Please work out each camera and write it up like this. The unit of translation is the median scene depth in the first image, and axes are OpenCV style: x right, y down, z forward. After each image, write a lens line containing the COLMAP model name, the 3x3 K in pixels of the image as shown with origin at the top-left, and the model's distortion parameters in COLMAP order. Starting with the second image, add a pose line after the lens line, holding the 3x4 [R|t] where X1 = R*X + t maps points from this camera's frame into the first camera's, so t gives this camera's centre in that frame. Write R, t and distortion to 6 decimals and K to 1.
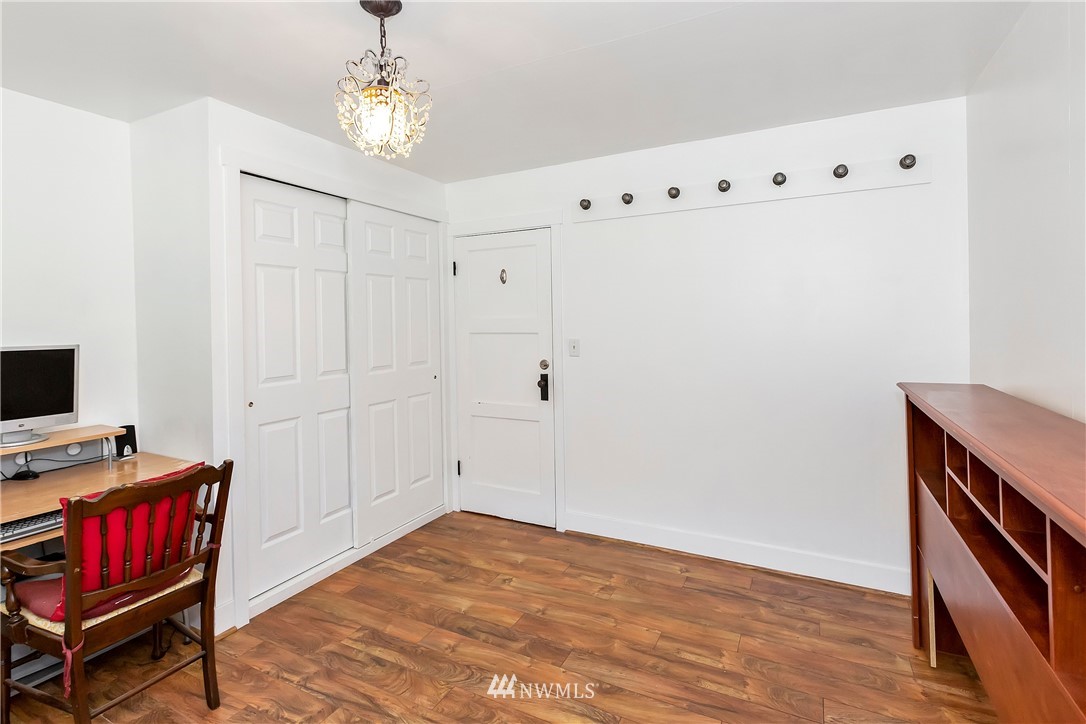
lens RADIAL K [[528.9, 0, 534.6], [0, 528.9, 320.7], [0, 0, 1]] dist [0.000876, -0.001279]
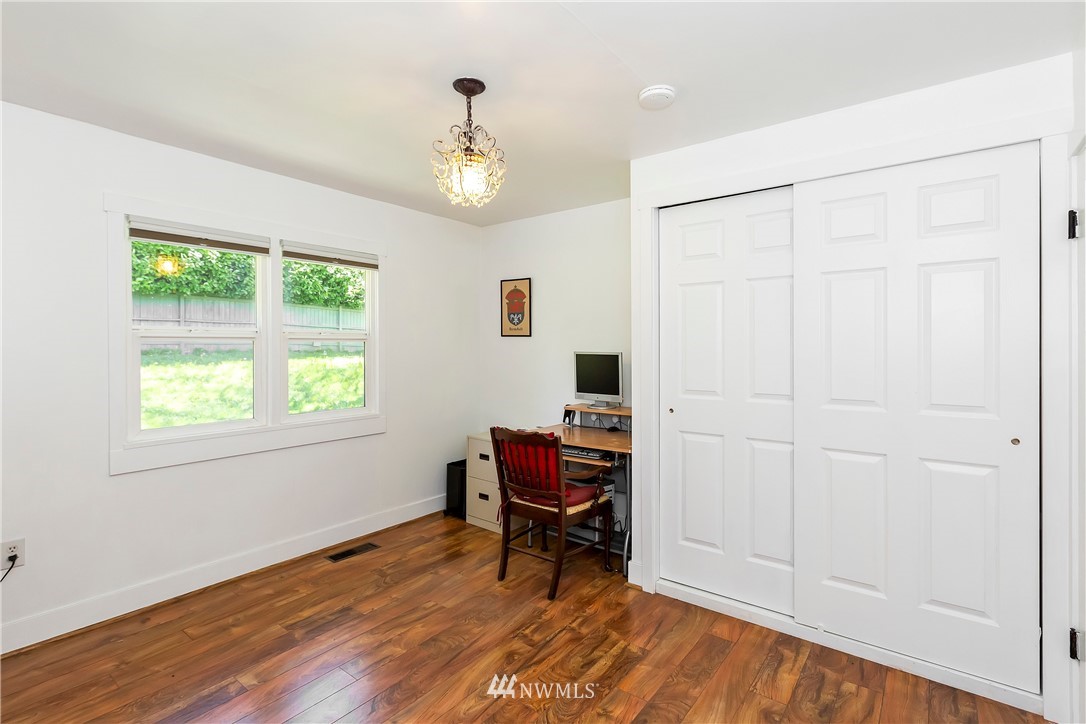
lens RADIAL K [[528.9, 0, 540.9], [0, 528.9, 350.4], [0, 0, 1]] dist [0.000876, -0.001279]
pose [[-0.194572, 0.021322, -0.980656, 0.623551], [-0.000451, 0.999762, 0.021827, 0.006281], [0.980888, 0.004690, -0.194516, 0.948348]]
